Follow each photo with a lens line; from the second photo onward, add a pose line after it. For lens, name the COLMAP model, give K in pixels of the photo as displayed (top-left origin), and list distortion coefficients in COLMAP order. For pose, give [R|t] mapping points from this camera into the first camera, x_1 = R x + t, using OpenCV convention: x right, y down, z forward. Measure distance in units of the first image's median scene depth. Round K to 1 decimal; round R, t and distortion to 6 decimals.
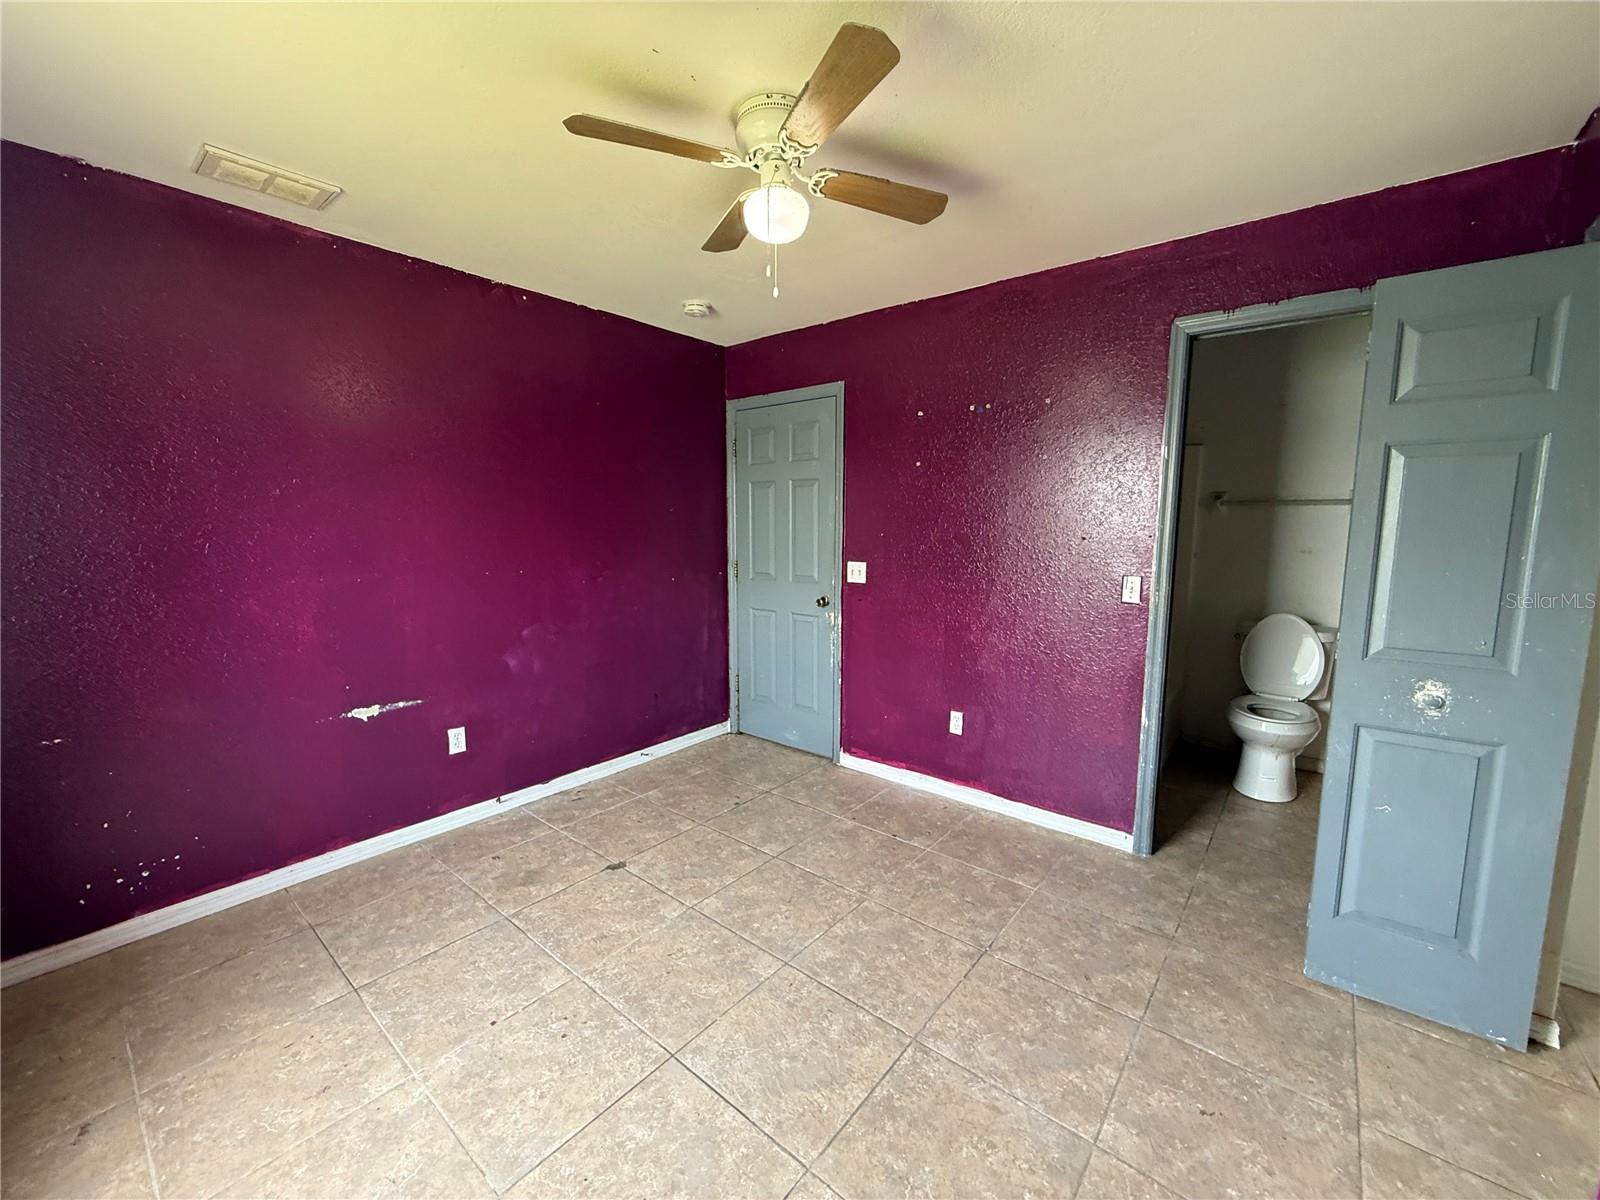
lens RADIAL K [[638.1, 0, 795.9], [0, 638.1, 599.8], [0, 0, 1]] dist [0.001523, -0.000212]
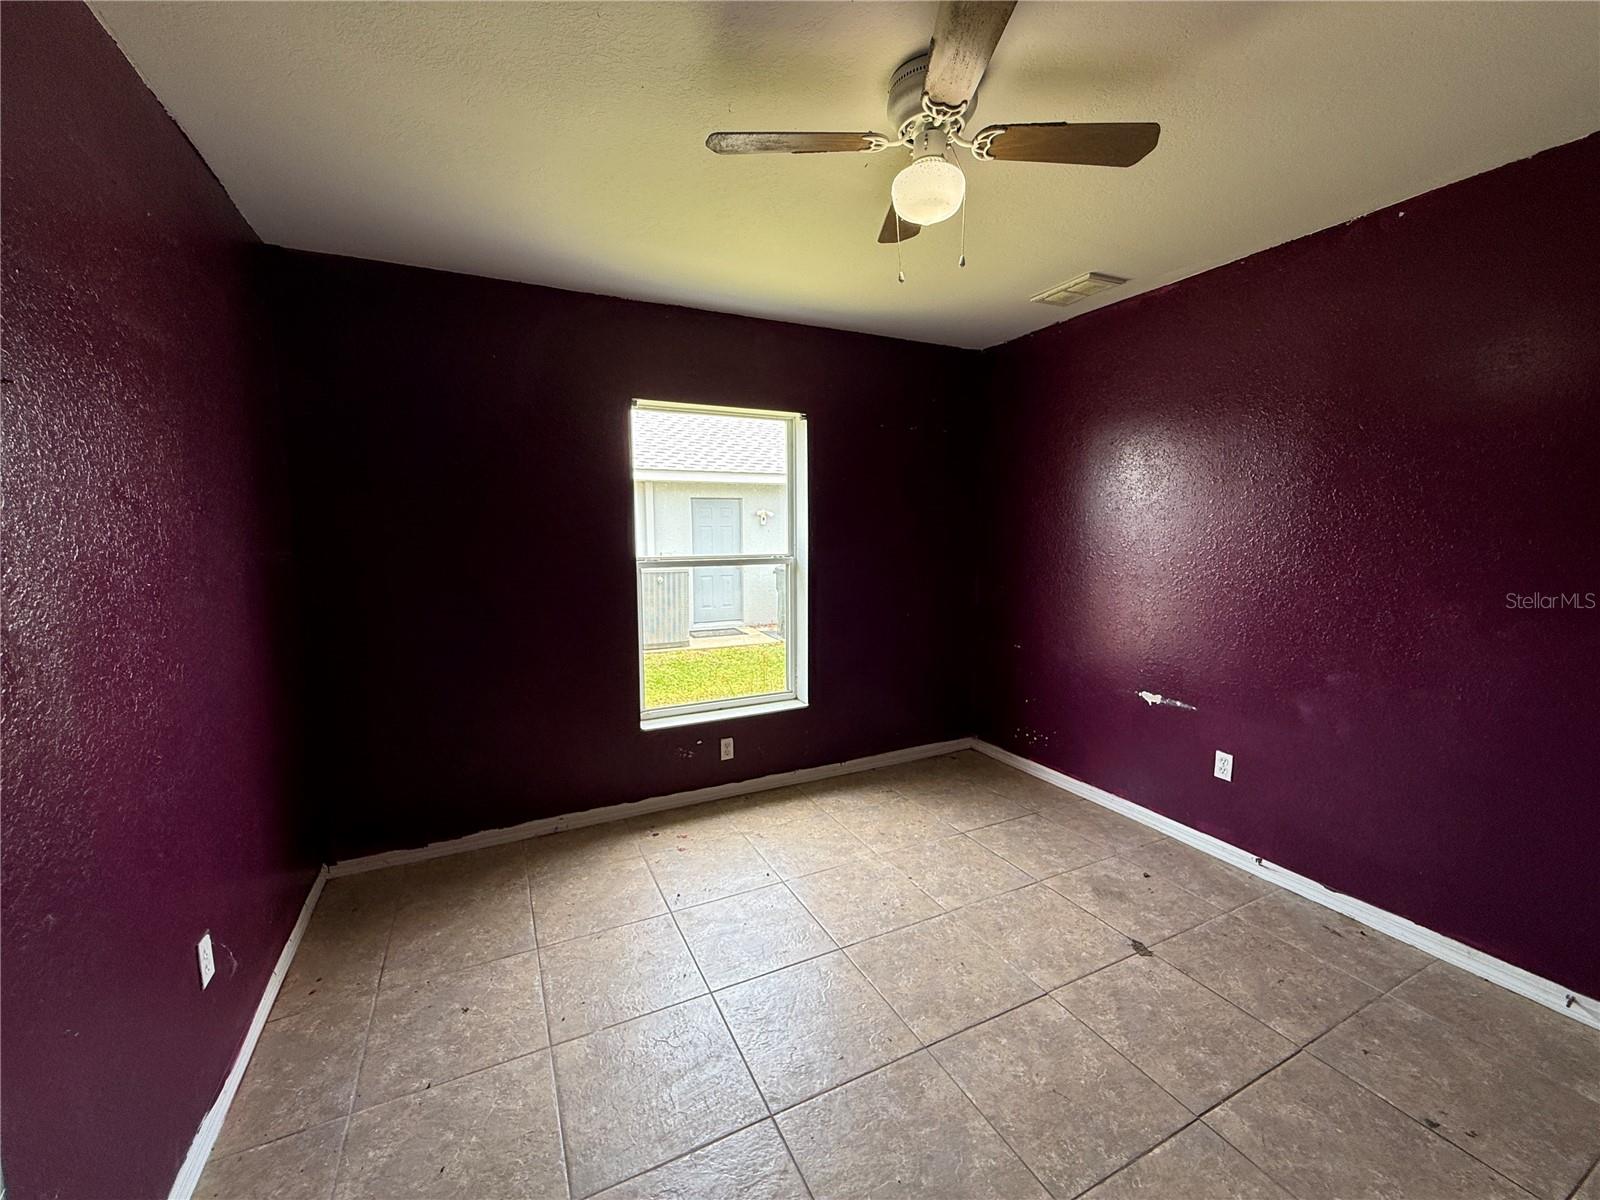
lens RADIAL K [[646.5, 0, 797.8], [0, 646.5, 599.4], [0, 0, 1]] dist [-0.000893, 0.002462]
pose [[-0.407504, 0.103040, -0.907372, 0.625671], [-0.109846, 0.980869, 0.160718, -0.114197], [0.906573, 0.165165, -0.388389, 0.864434]]
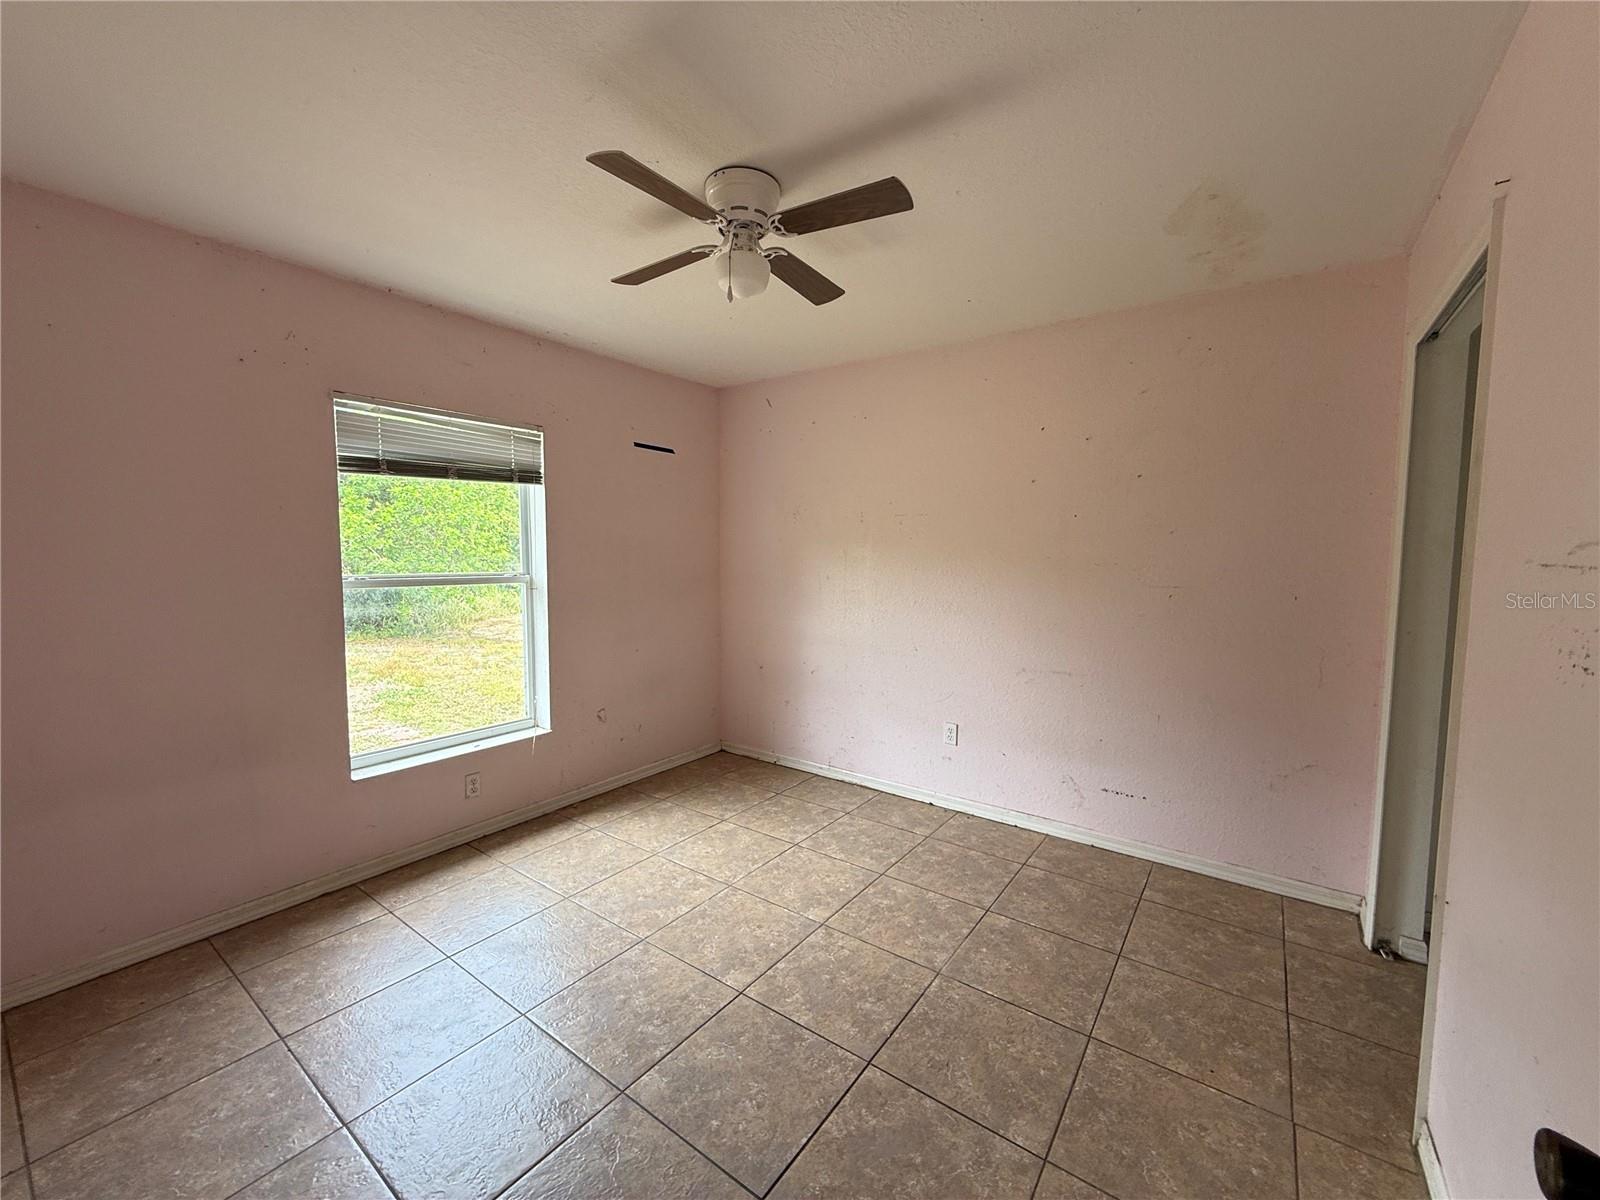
lens RADIAL K [[645.4, 0, 764.7], [0, 645.4, 594.7], [0, 0, 1]] dist [0.023866, -0.000059]
pose [[0.026323, 0.063860, -0.997612, 0.781733], [-0.125286, 0.990299, 0.060086, -0.098278], [0.991771, 0.123405, 0.034069, 0.737677]]
